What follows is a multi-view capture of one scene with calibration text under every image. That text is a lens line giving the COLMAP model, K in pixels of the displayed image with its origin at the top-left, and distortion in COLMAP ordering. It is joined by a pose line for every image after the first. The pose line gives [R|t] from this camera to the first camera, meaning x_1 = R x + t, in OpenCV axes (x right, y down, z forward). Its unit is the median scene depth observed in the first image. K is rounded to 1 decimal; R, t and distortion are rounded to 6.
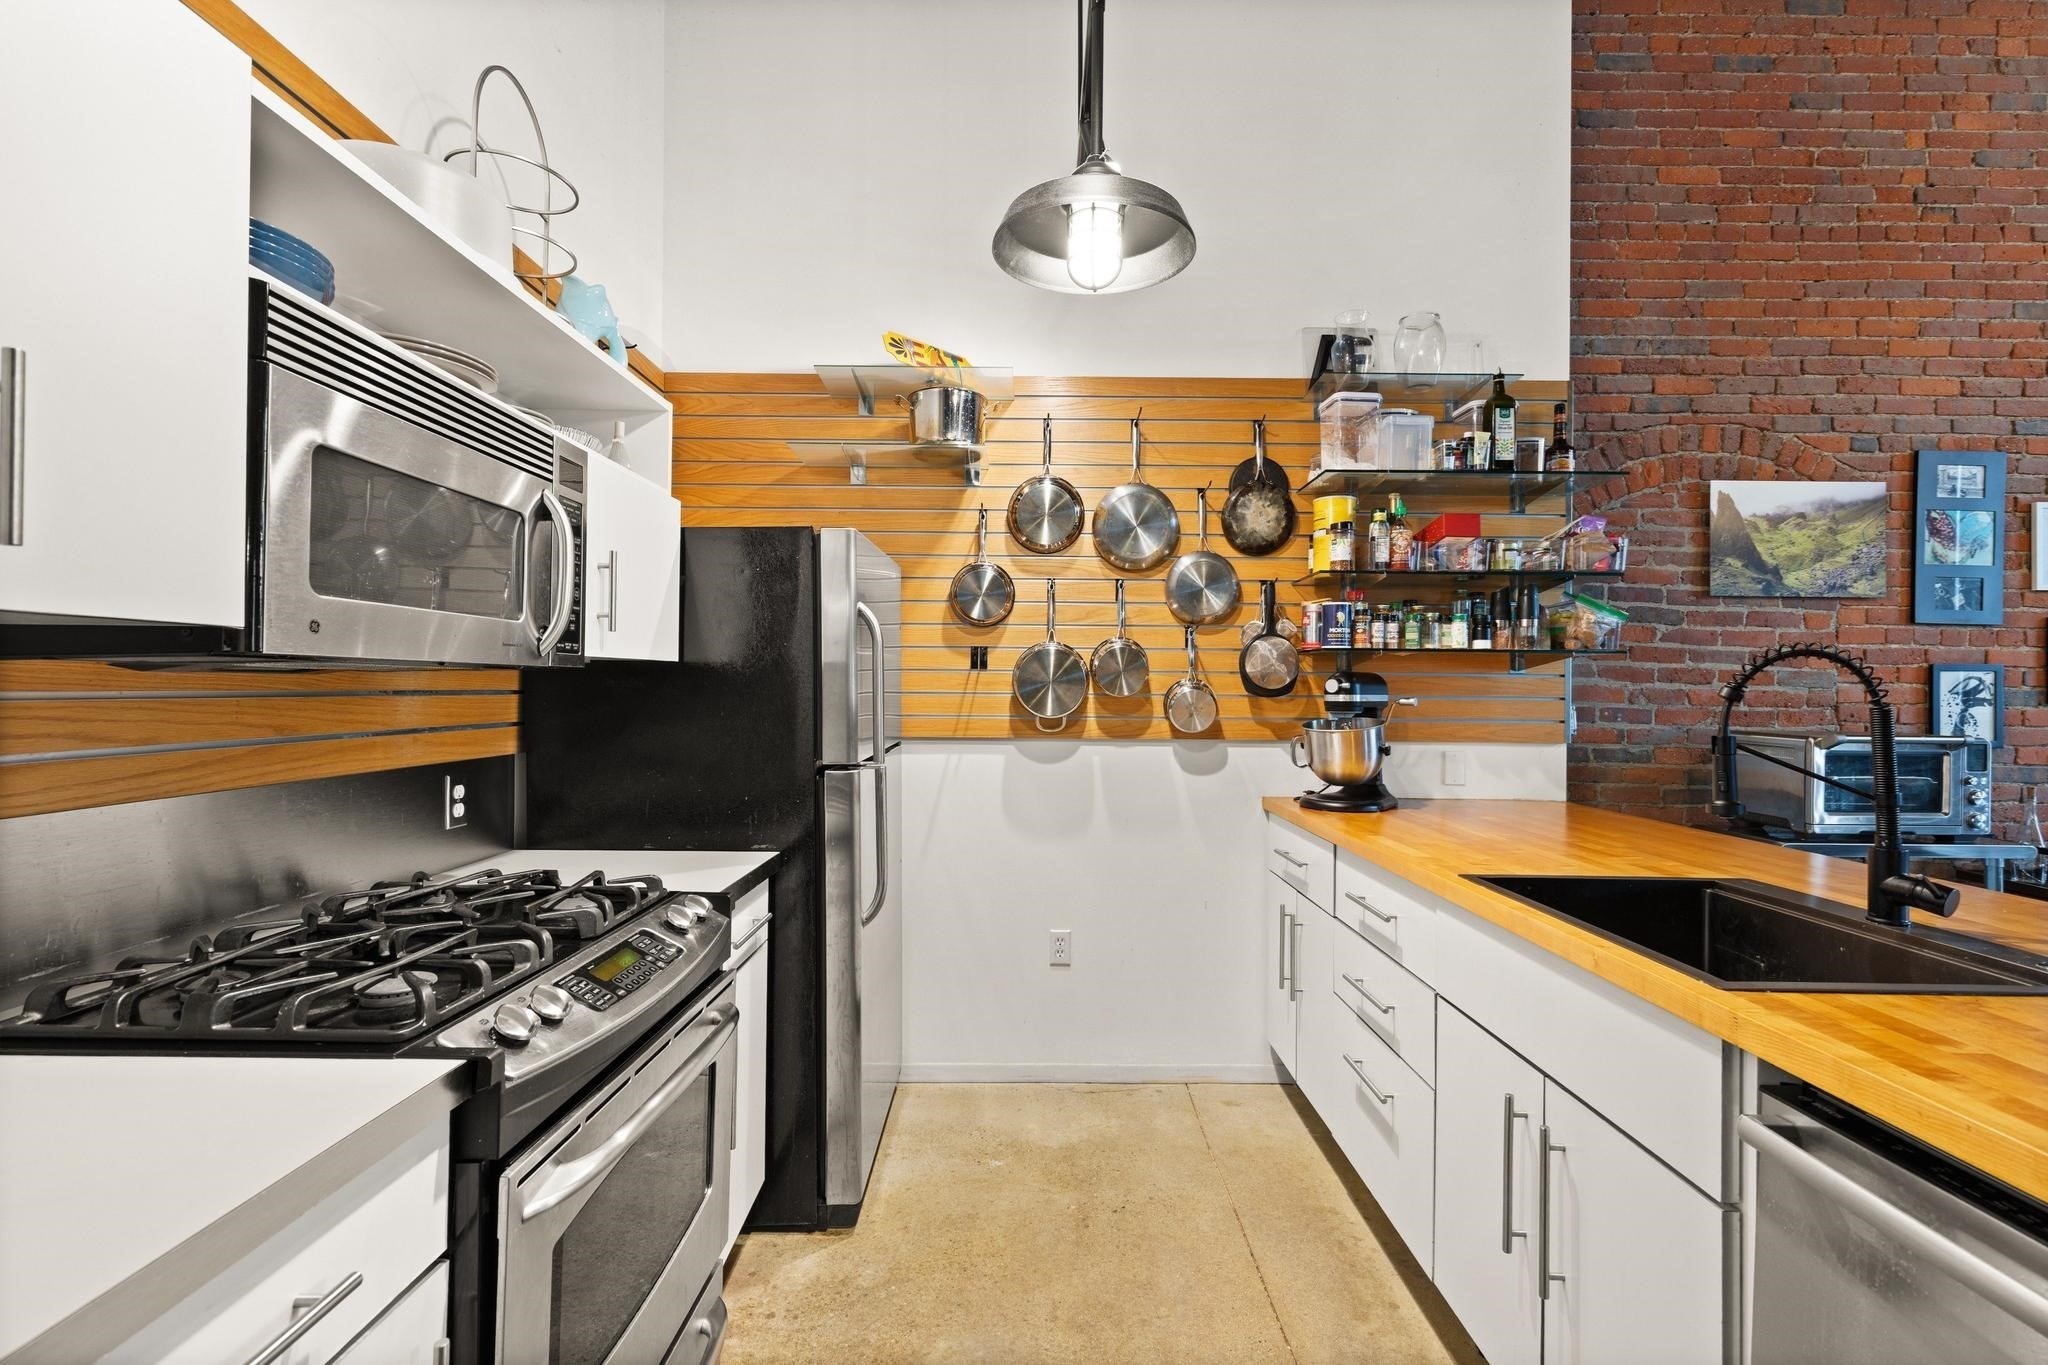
lens RADIAL K [[942.9, 0, 1030.4], [0, 942.9, 683.8], [0, 0, 1]] dist [0.002562, 0.000260]
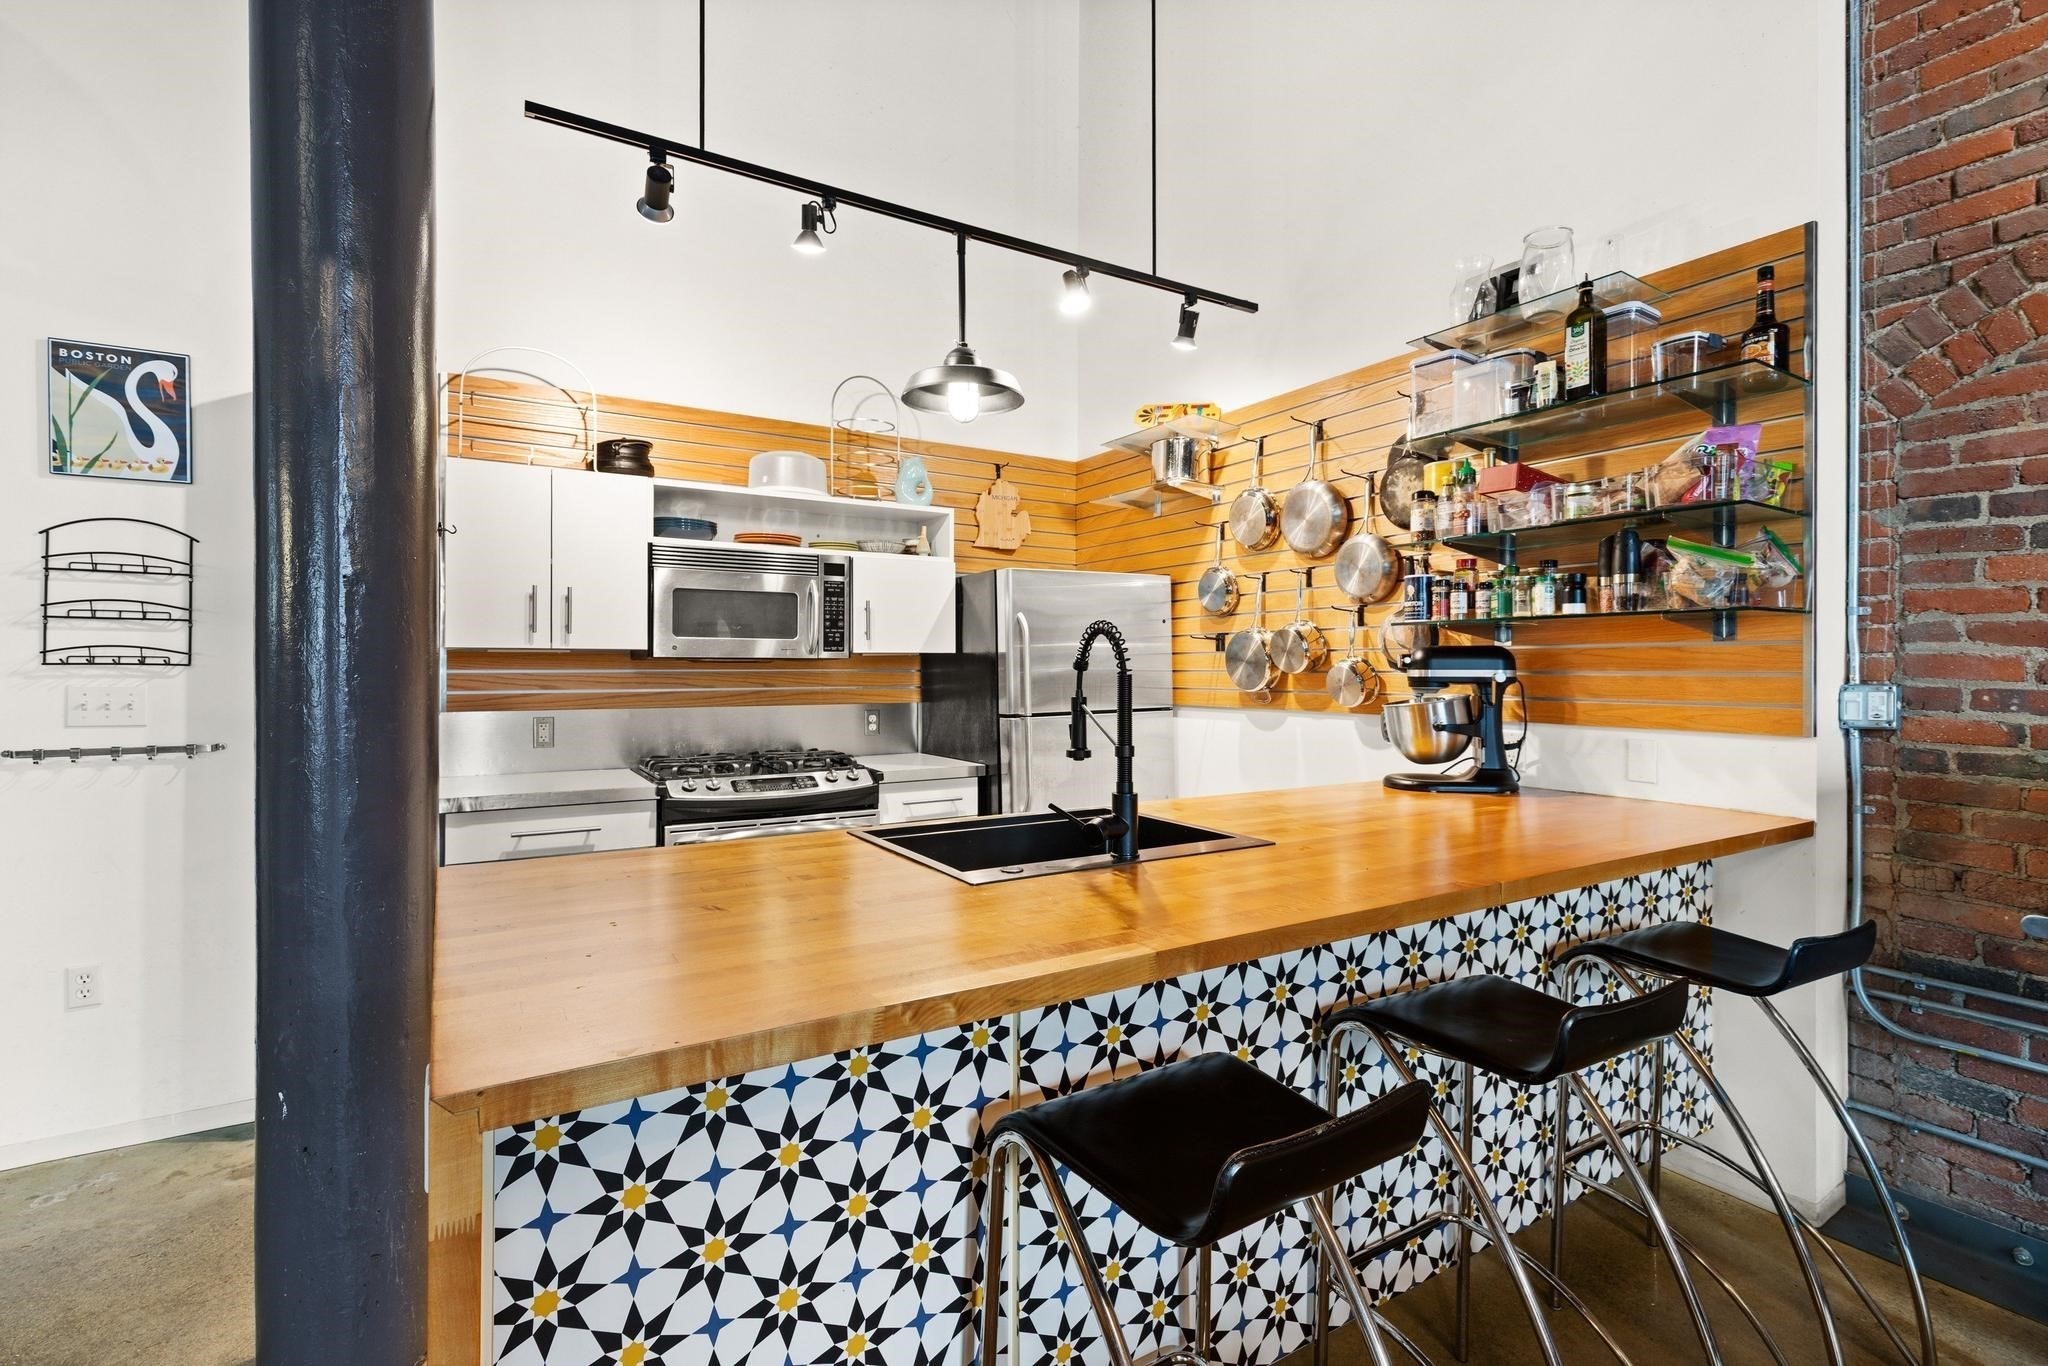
lens RADIAL K [[943.1, 0, 1024.5], [0, 943.1, 665.6], [0, 0, 1]] dist [0.001610, -0.000045]
pose [[0.520204, -0.010443, -0.853978, 0.871749], [0.006994, 0.999944, -0.007968, 0.011197], [0.854013, -0.001828, 0.520248, 0.135178]]
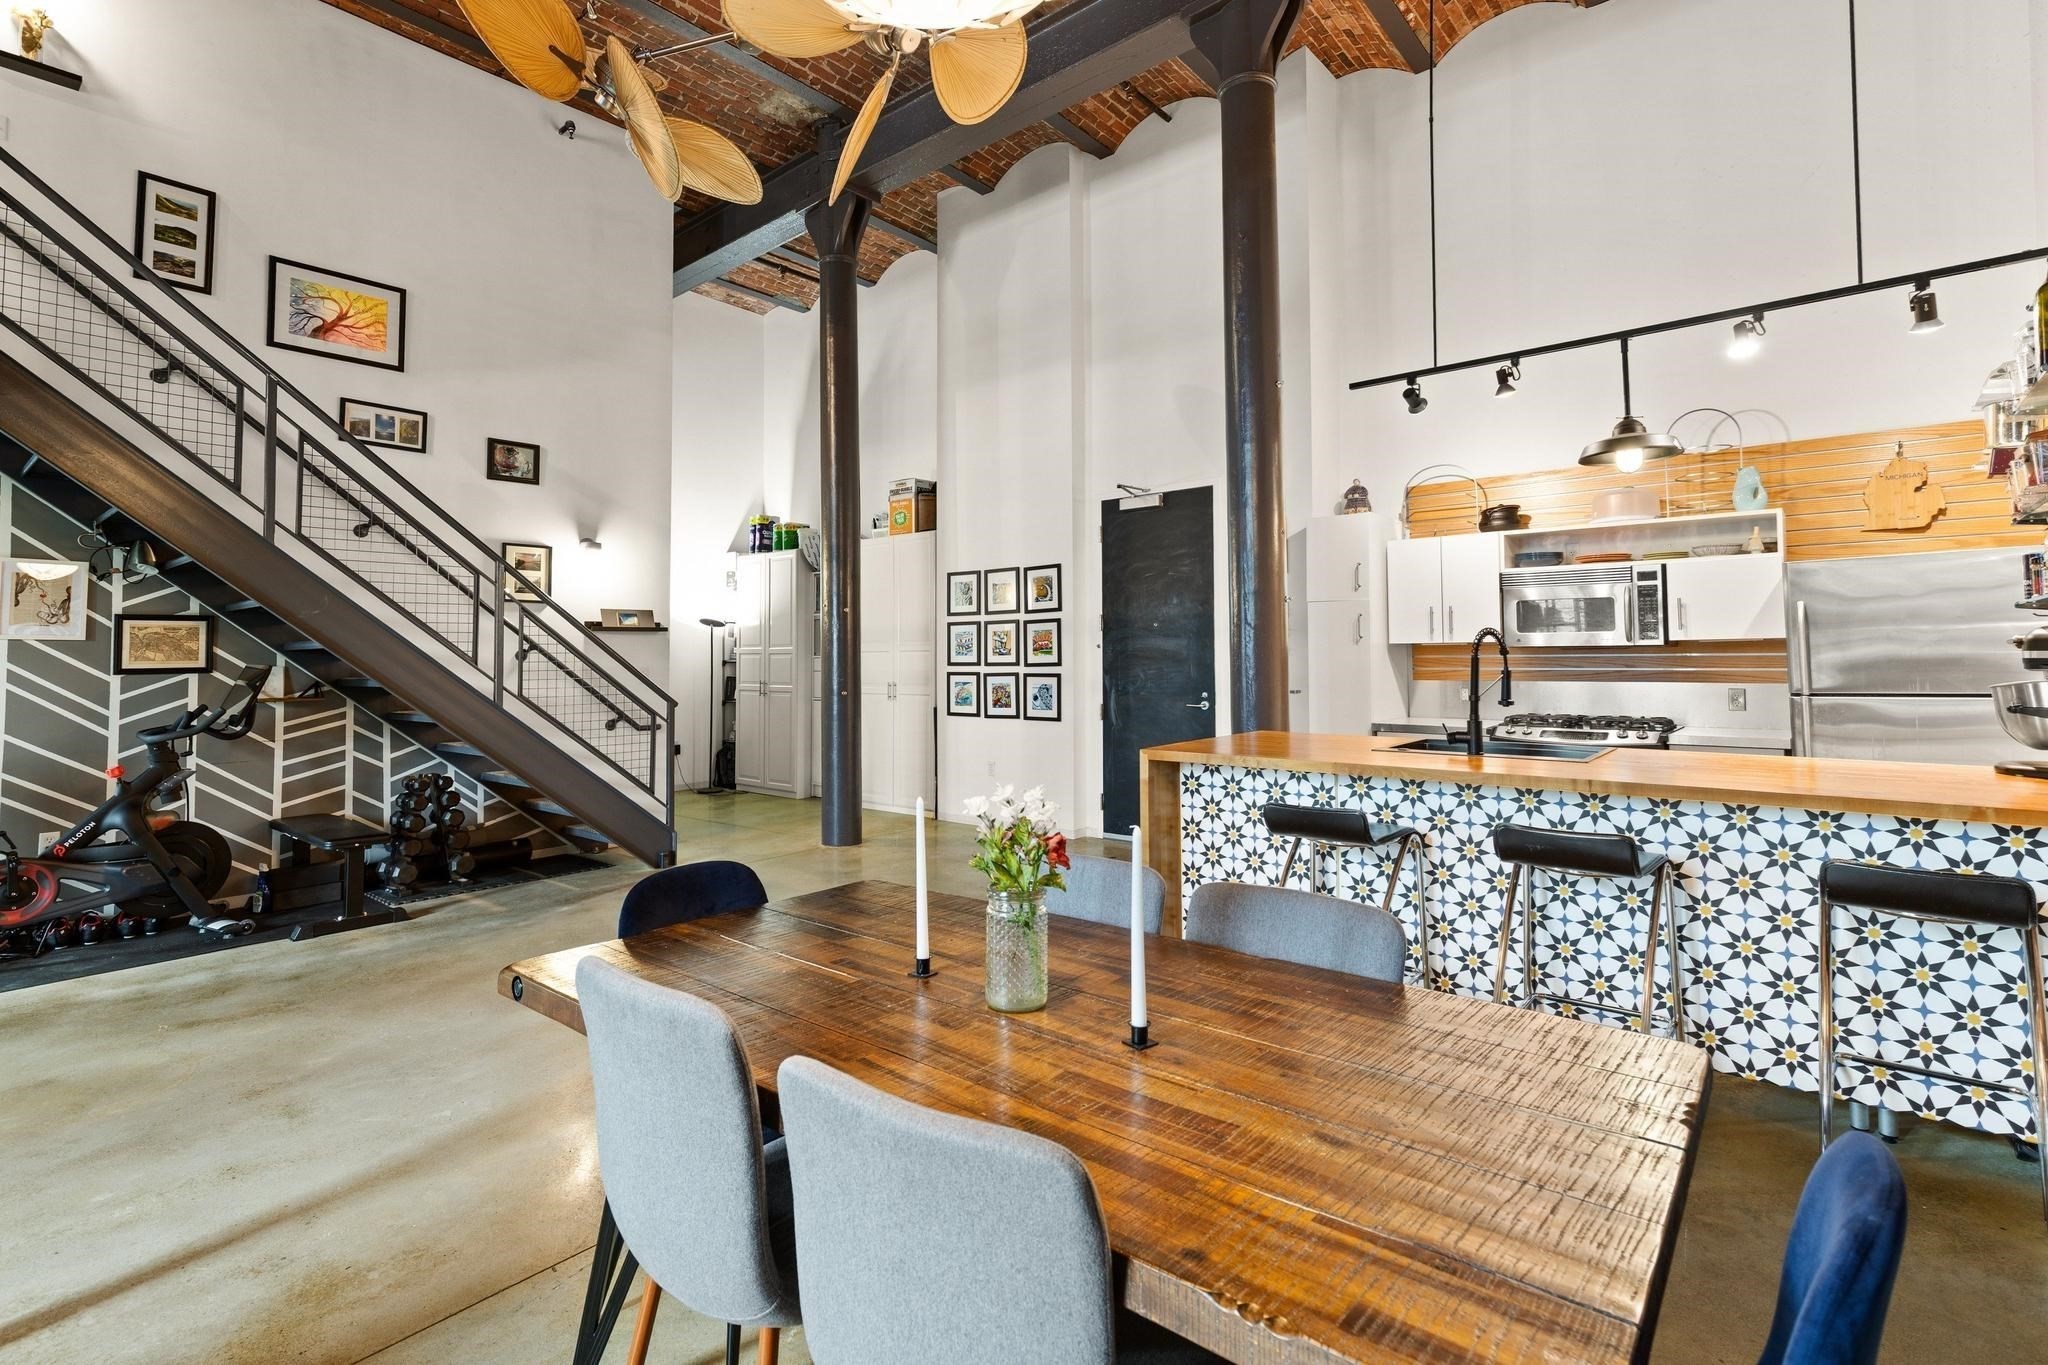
lens RADIAL K [[971.7, 0, 1024.3], [0, 971.7, 612.5], [0, 0, 1]] dist [0.002369, 0.000103]
pose [[-0.652630, -0.040857, -0.756574, 1.572167], [0.004293, 0.998330, -0.057615, 0.022958], [0.757664, -0.040849, -0.651365, 0.800455]]
